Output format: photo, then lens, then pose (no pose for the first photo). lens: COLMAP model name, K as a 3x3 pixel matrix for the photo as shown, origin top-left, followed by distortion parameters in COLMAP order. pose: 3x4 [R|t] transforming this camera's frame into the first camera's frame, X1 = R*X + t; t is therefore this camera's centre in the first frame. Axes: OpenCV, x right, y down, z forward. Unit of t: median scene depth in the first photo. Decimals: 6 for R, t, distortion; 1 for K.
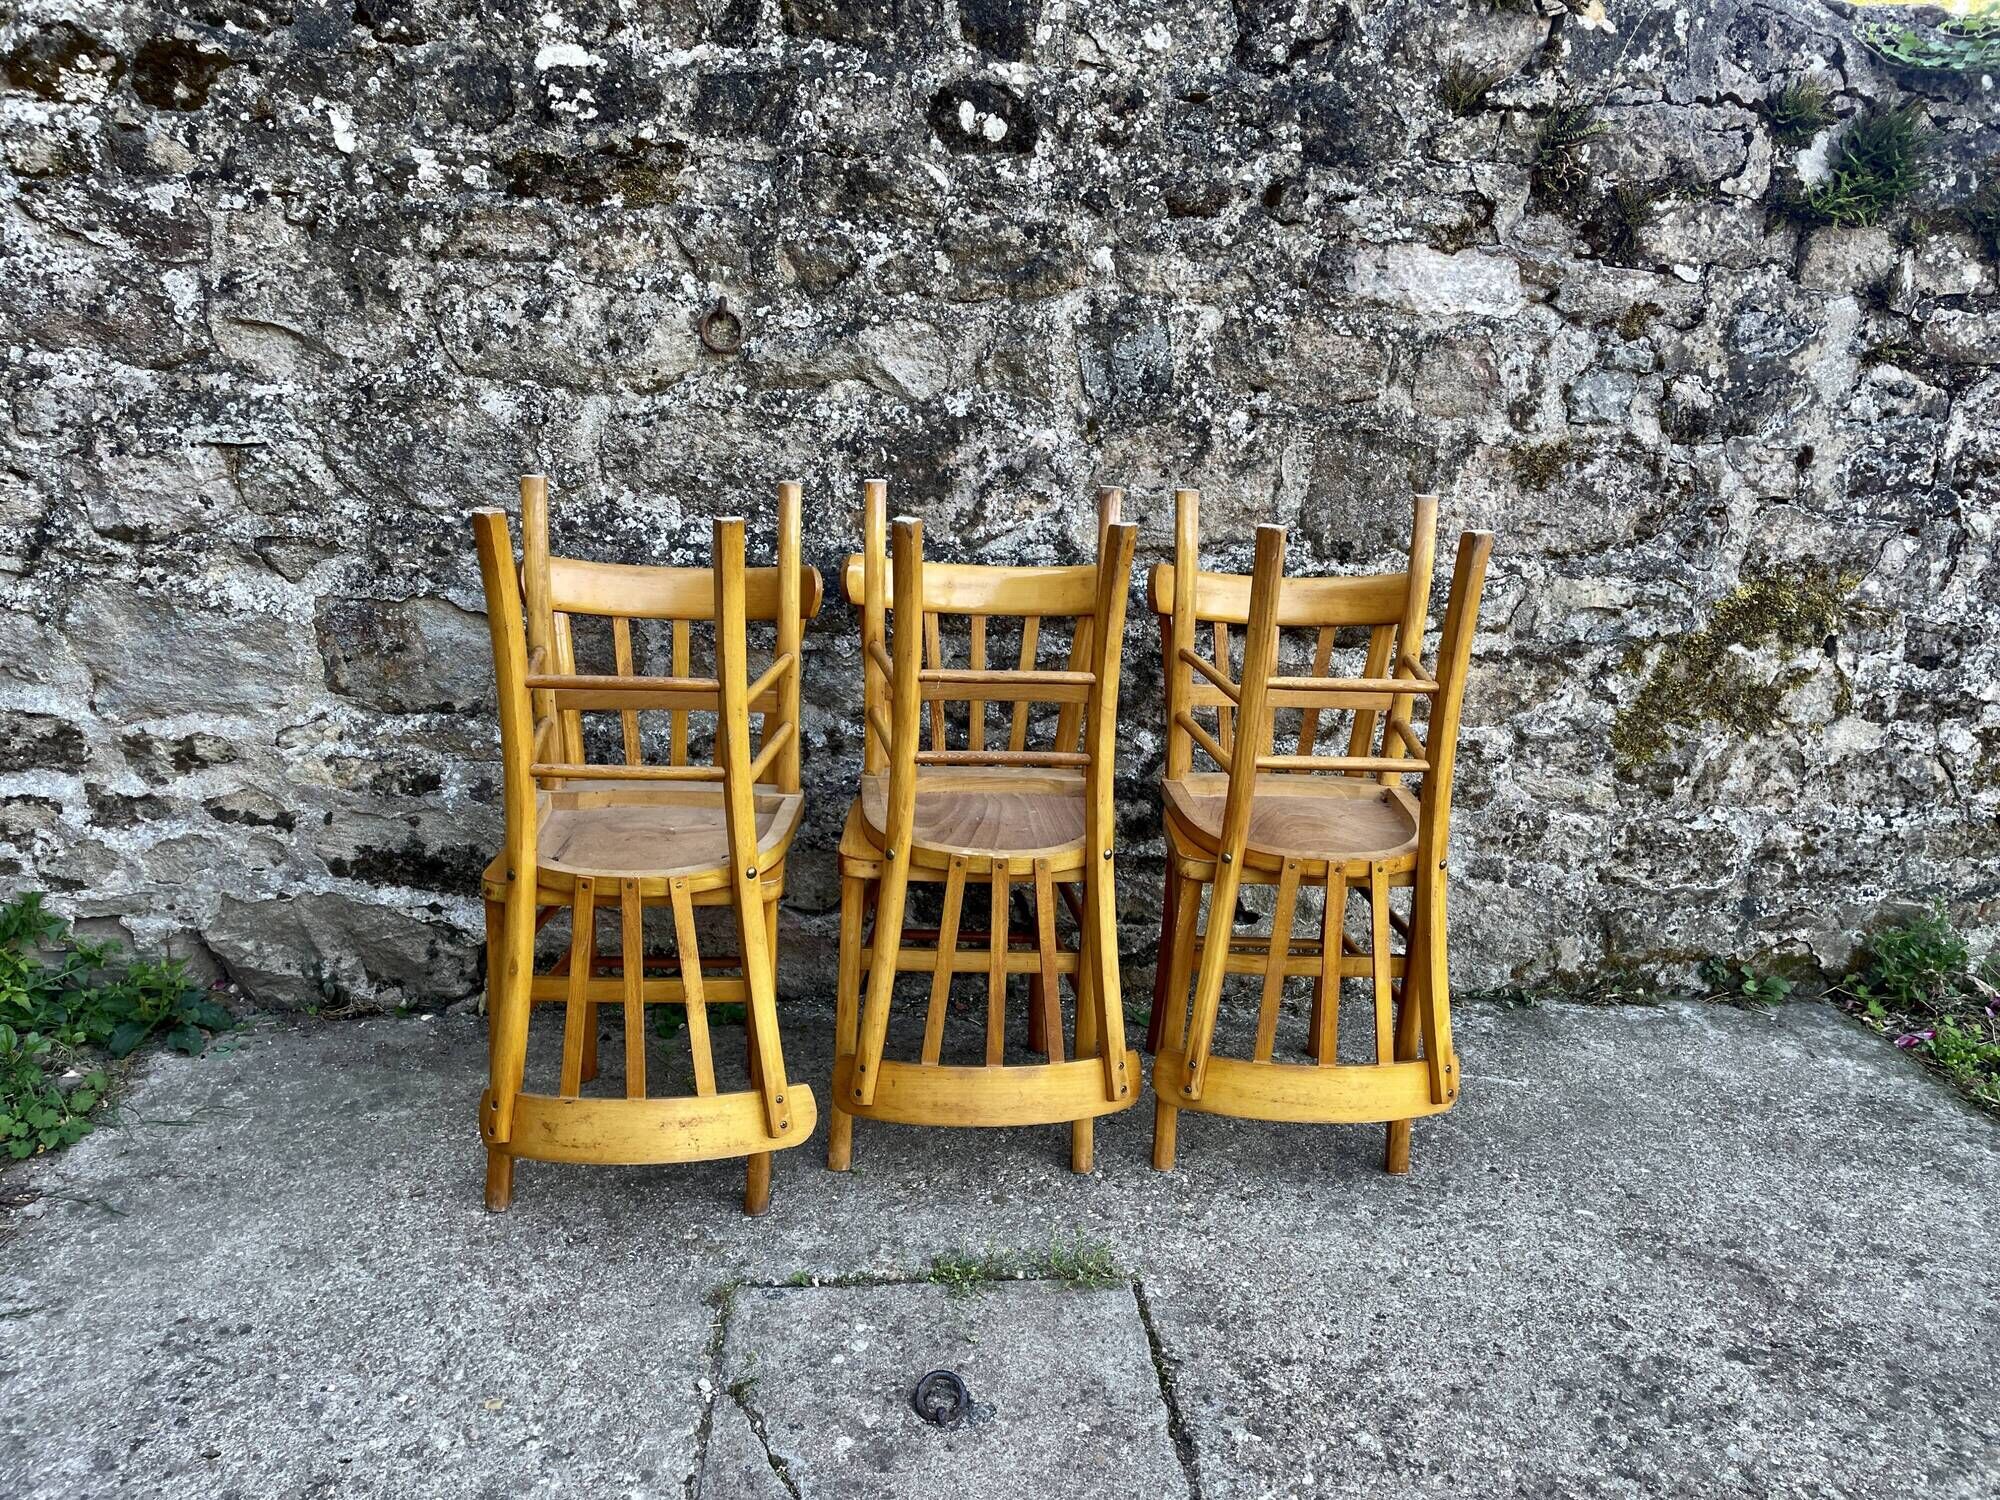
lens RADIAL K [[1506.9, 0, 1013.7], [0, 1506.9, 746.2], [0, 0, 1]] dist [0.086660, -0.113482]
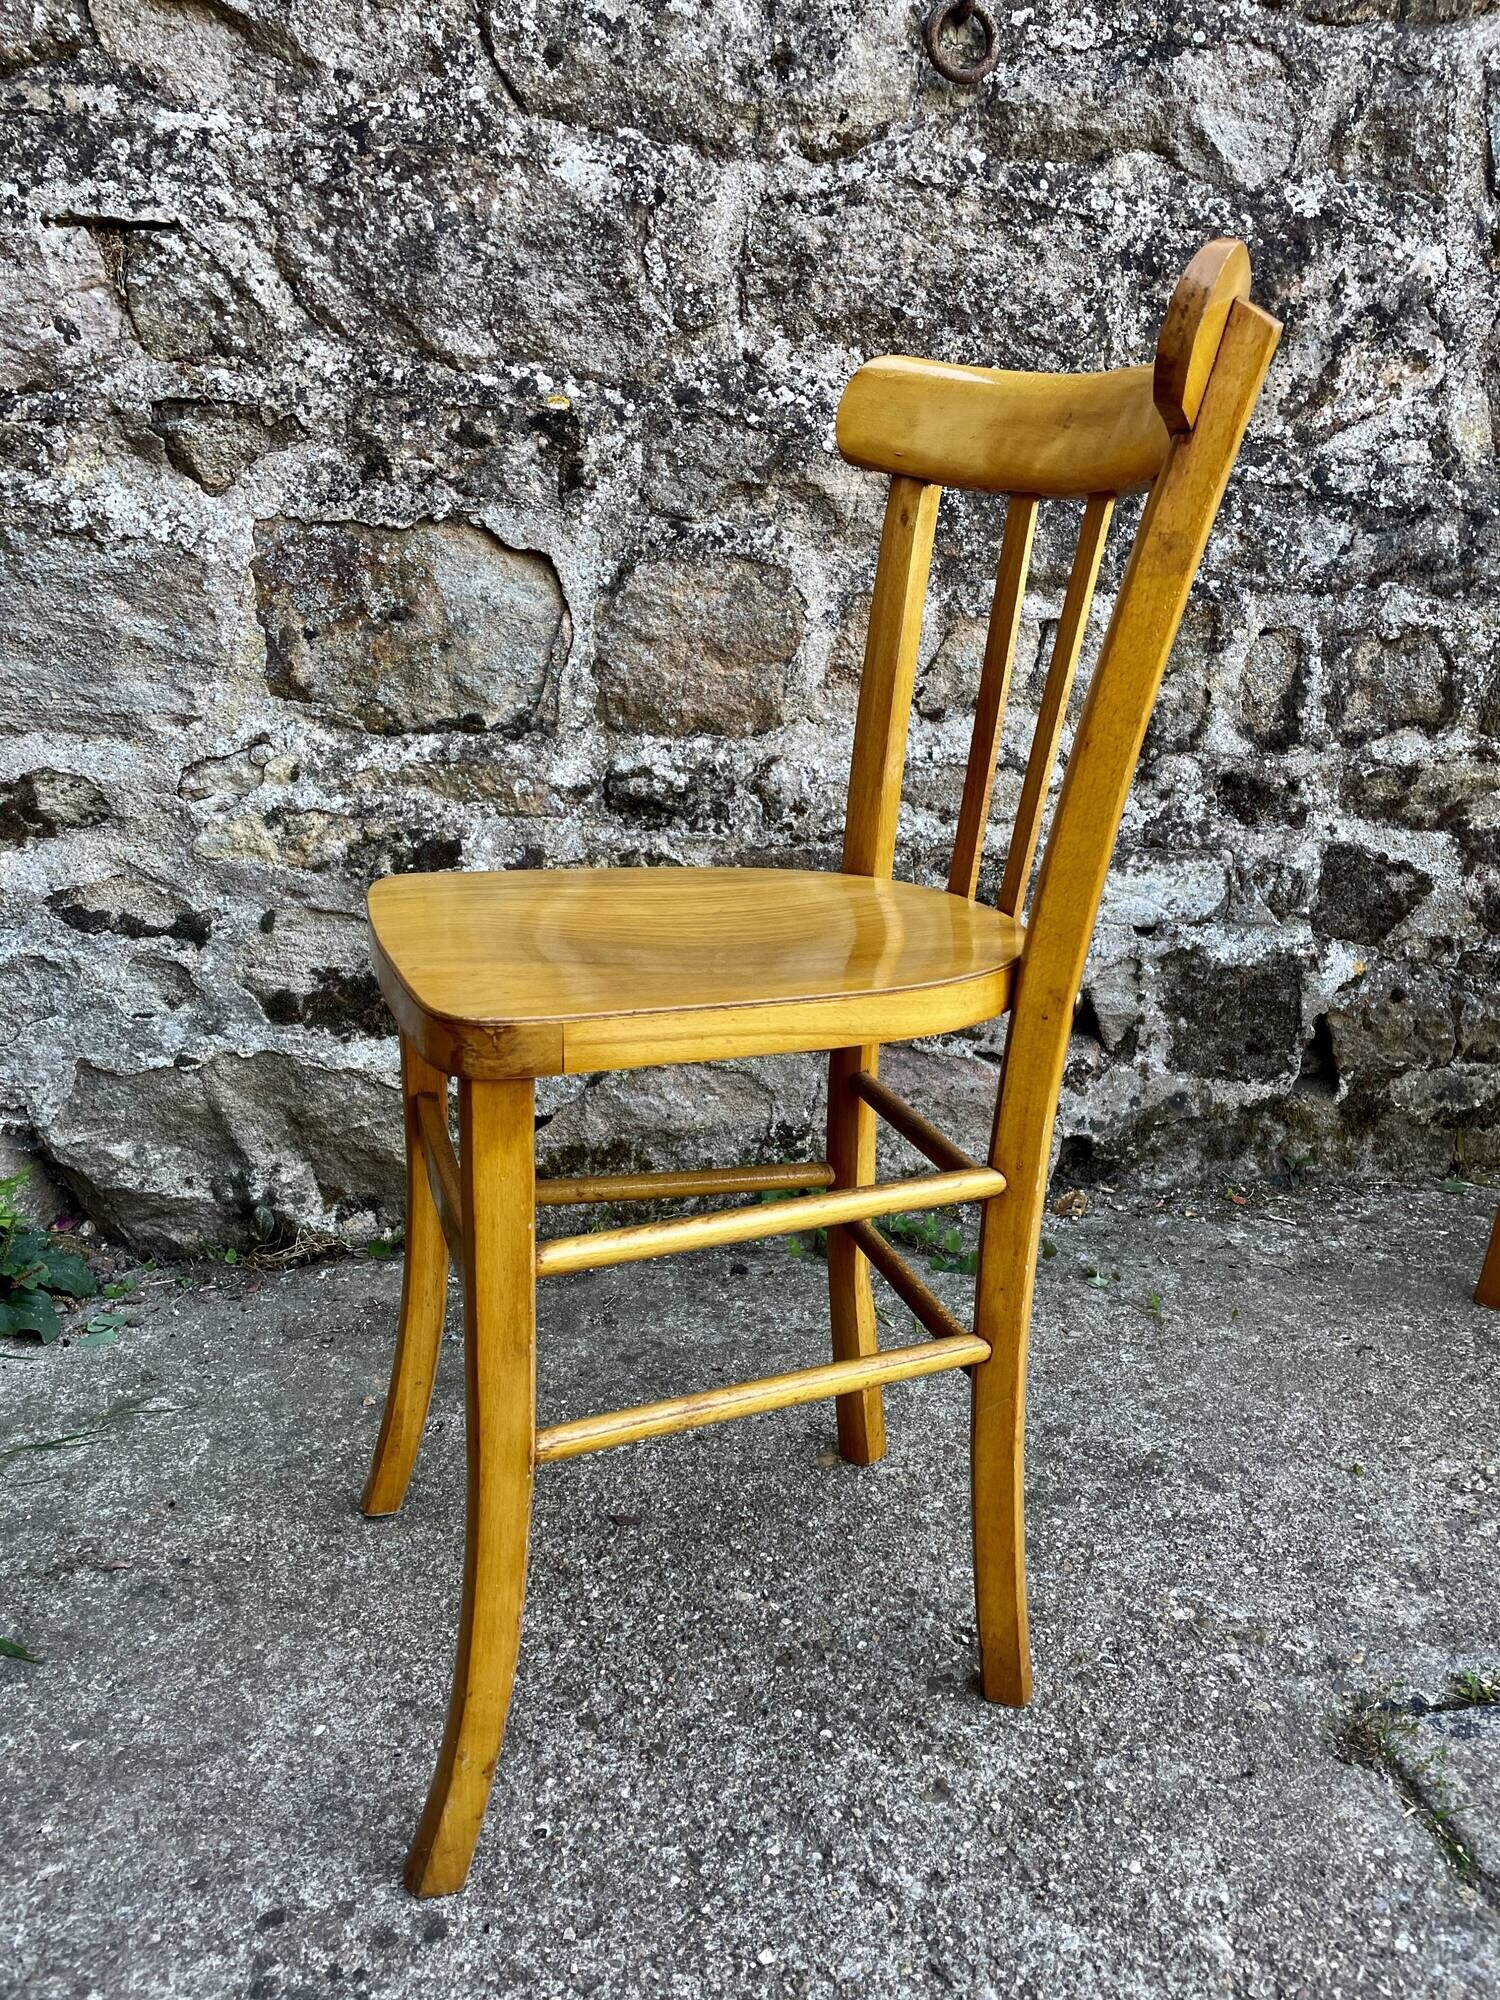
lens RADIAL K [[1510.3, 0, 771.8], [0, 1510.3, 981.5], [0, 0, 1]] dist [0.093176, -0.121683]
pose [[0.993711, -0.041877, 0.103849, -0.330609], [0.044725, 0.998680, -0.025254, 0.097412], [-0.102655, 0.029740, 0.994272, 0.414312]]
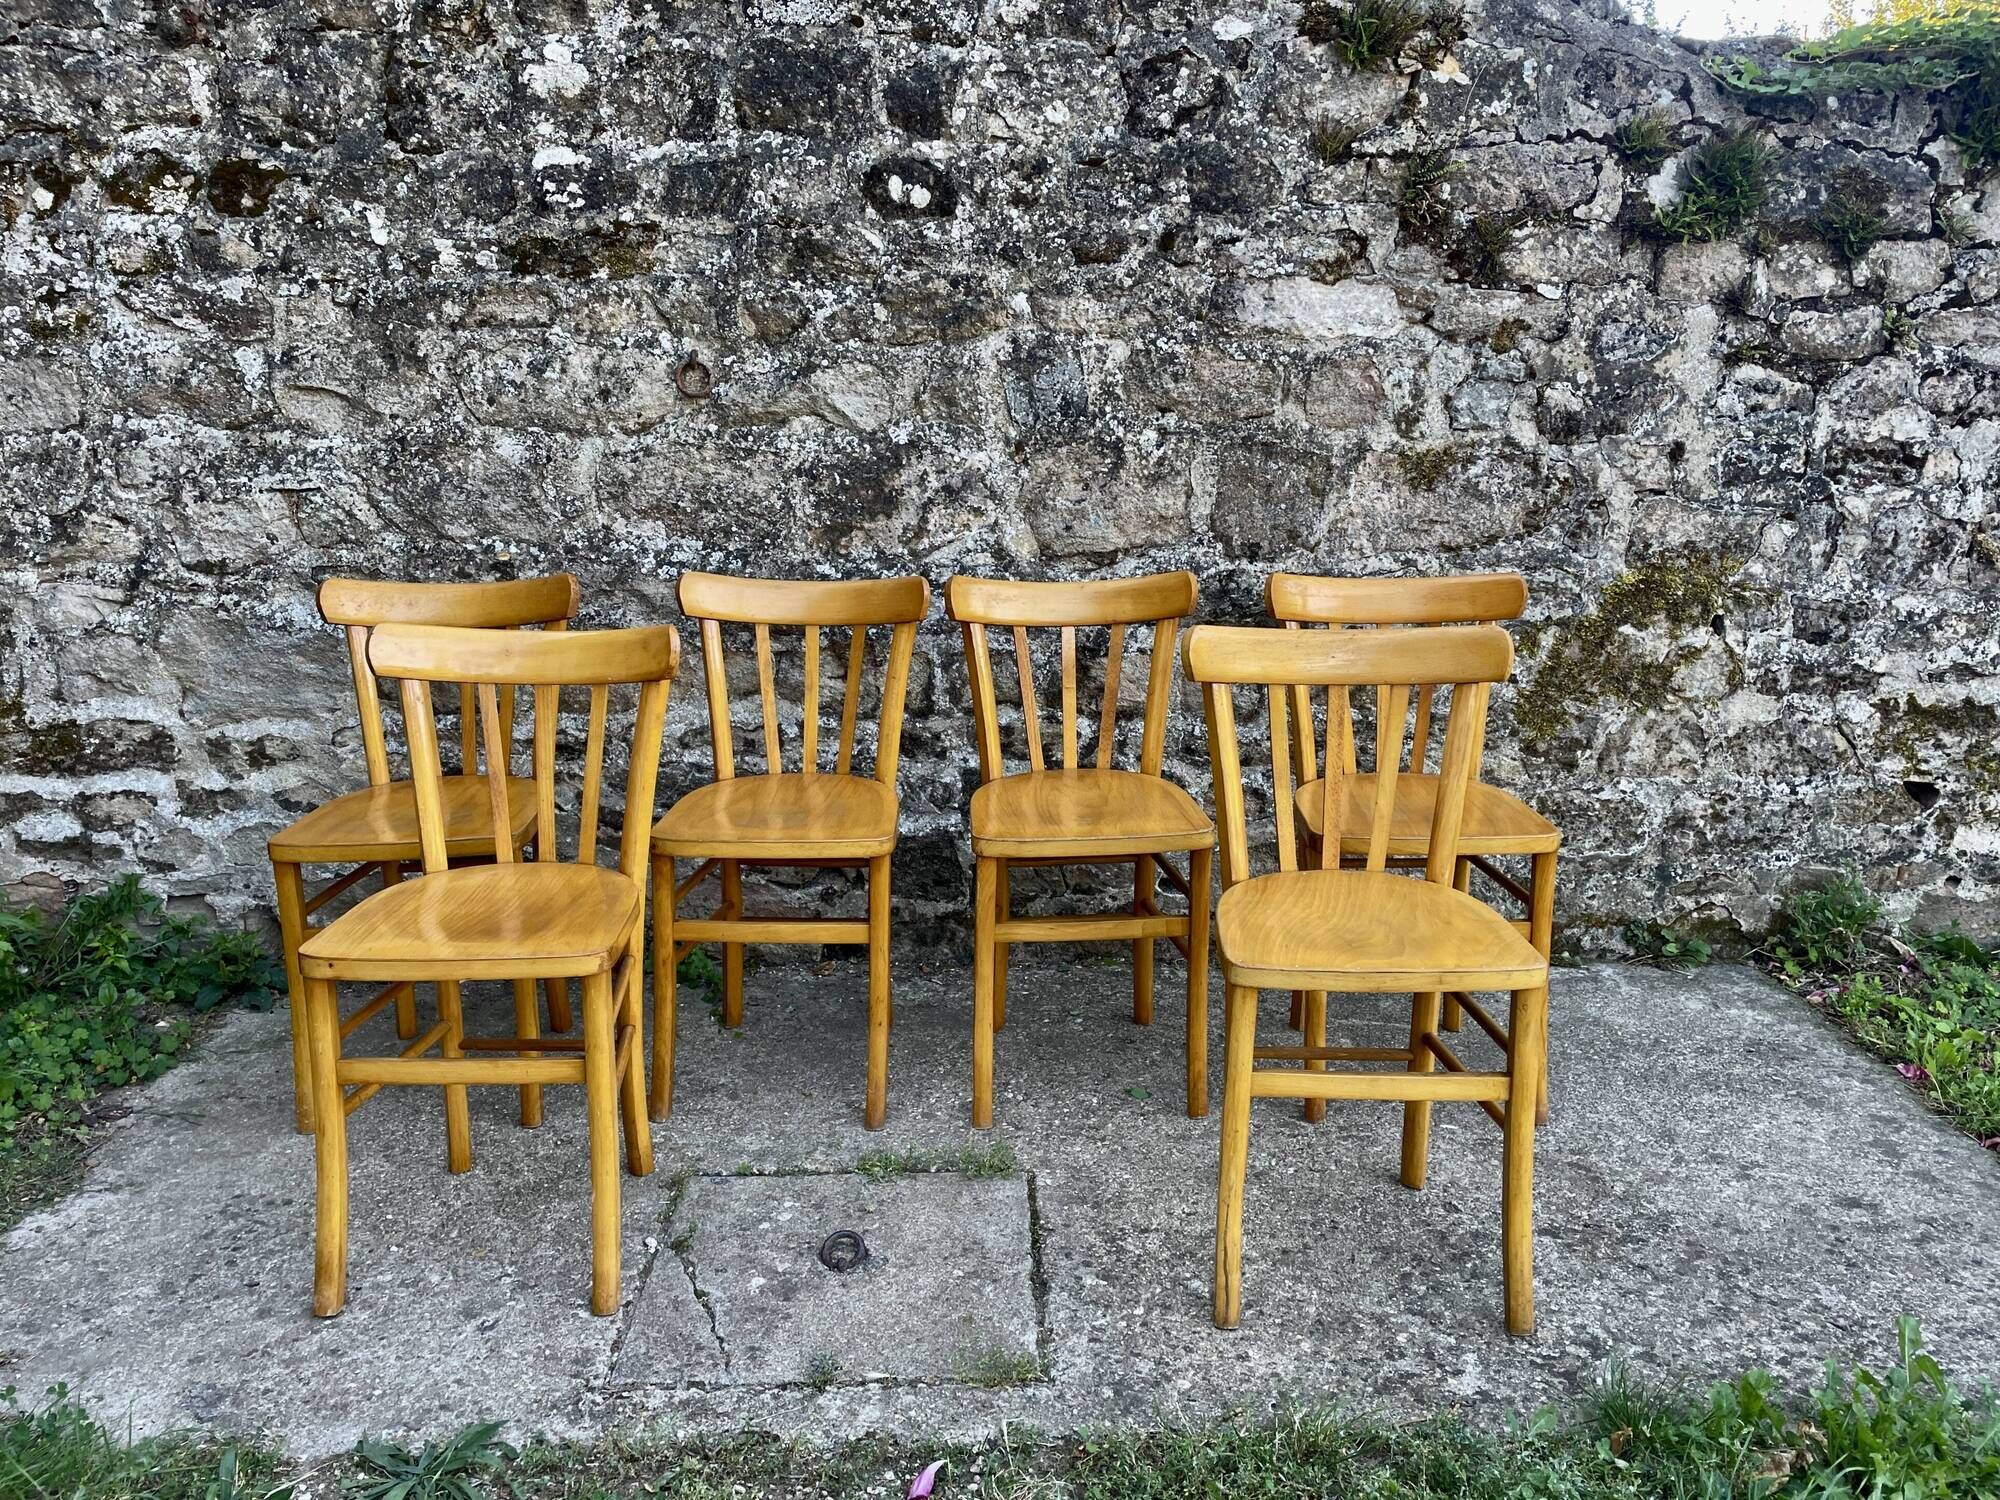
lens RADIAL K [[1566.5, 0, 1003.1], [0, 1566.5, 734.4], [0, 0, 1]] dist [0.095461, -0.131451]
pose [[0.996105, -0.023156, -0.085077, 0.137600], [0.019473, 0.998847, -0.043876, 0.056598], [0.085995, 0.042048, 0.995408, -0.172794]]
